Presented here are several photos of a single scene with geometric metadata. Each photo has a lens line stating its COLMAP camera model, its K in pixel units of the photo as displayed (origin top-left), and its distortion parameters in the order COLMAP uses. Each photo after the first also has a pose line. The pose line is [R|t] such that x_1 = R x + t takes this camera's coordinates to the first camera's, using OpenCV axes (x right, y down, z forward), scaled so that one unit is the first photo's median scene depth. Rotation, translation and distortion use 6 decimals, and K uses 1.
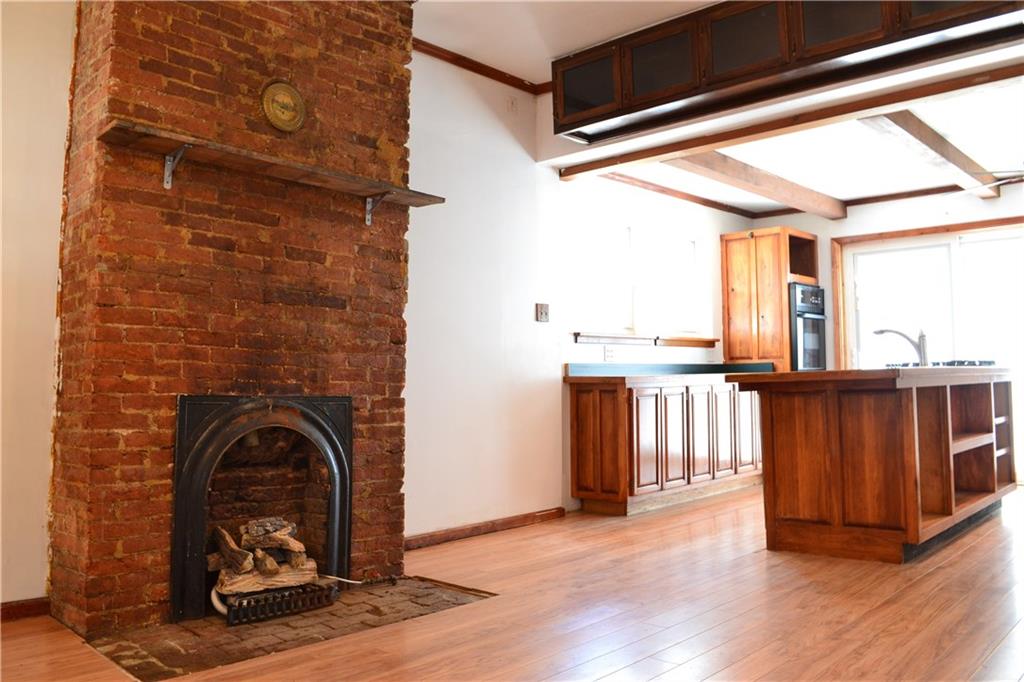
lens RADIAL K [[820.3, 0, 509.5], [0, 820.3, 342.1], [0, 0, 1]] dist [-0.085103, 0.011239]
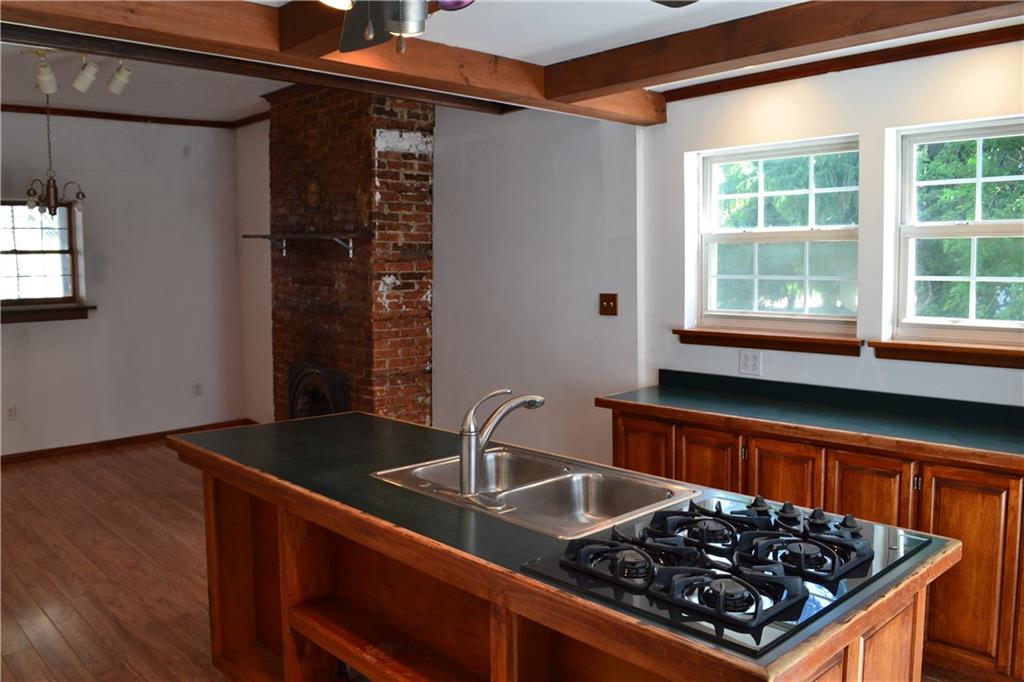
lens RADIAL K [[820.3, 0, 510.7], [0, 820.3, 344.7], [0, 0, 1]] dist [-0.085103, 0.011239]
pose [[-0.068978, 0.118162, -0.990596, 0.869834], [0.058158, 0.991748, 0.114249, -0.096449], [0.995922, -0.049730, -0.075280, 0.959737]]
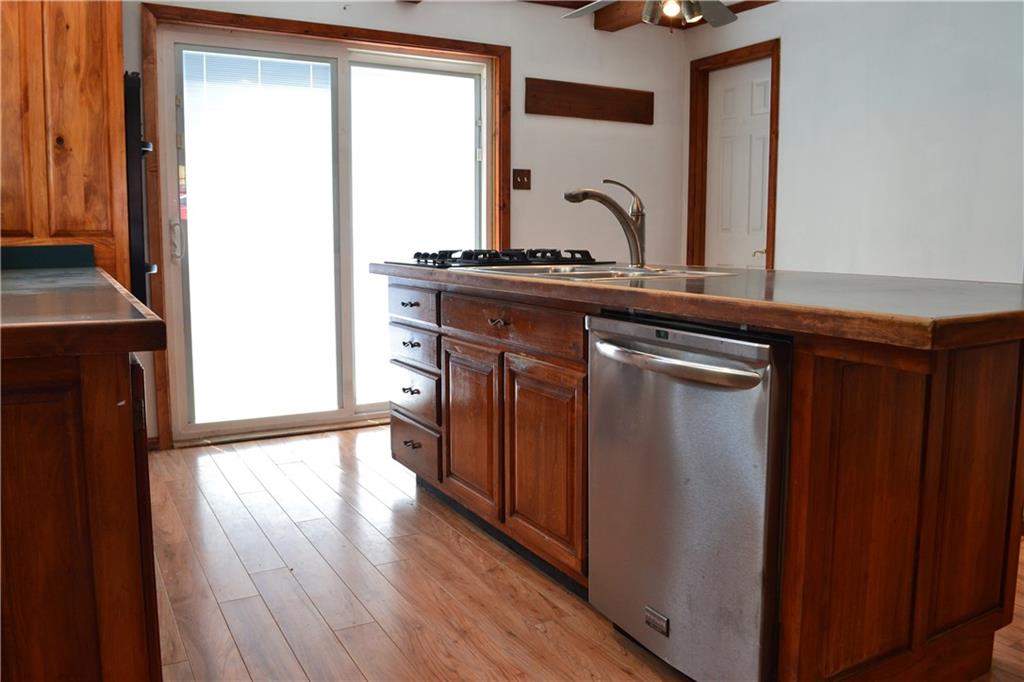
lens RADIAL K [[820.3, 0, 511.2], [0, 820.3, 338.6], [0, 0, 1]] dist [-0.085103, 0.011239]
pose [[0.305968, -0.102018, 0.946560, -0.041617], [-0.048585, 0.991273, 0.122542, 0.013846], [-0.950801, -0.083483, 0.298341, 0.820780]]
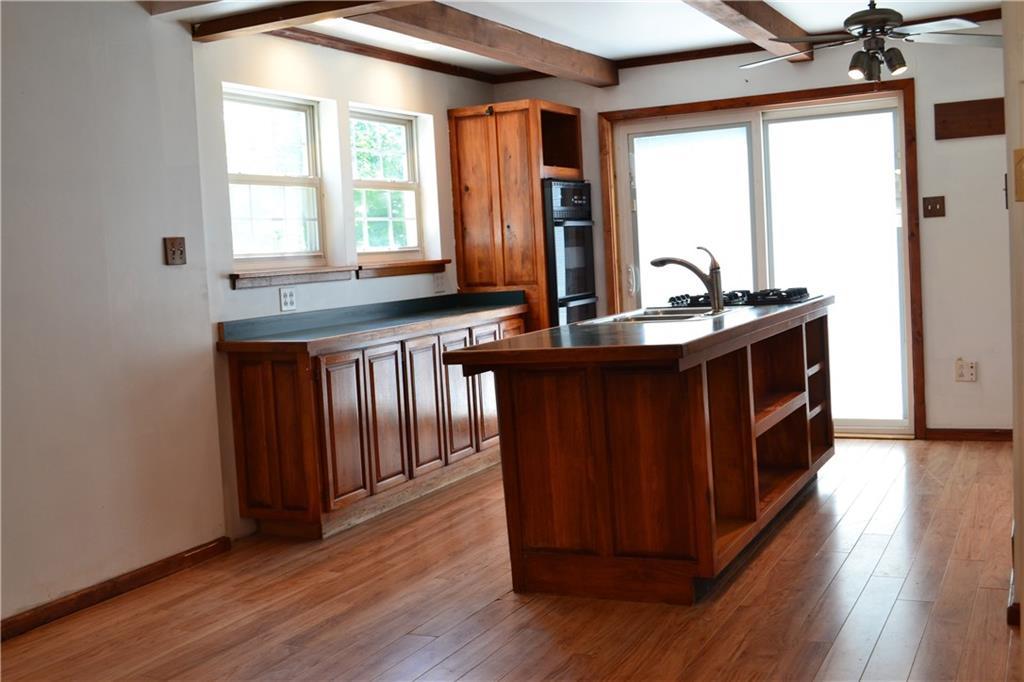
lens RADIAL K [[1085.7, 0, 512.7], [0, 1085.7, 338.2], [0, 0, 1]] dist [-0.062020, 0.000000]
pose [[0.958558, -0.063450, 0.277741, 0.054813], [0.031921, 0.992665, 0.116607, -0.058546], [-0.283102, -0.102909, 0.953553, 0.096592]]
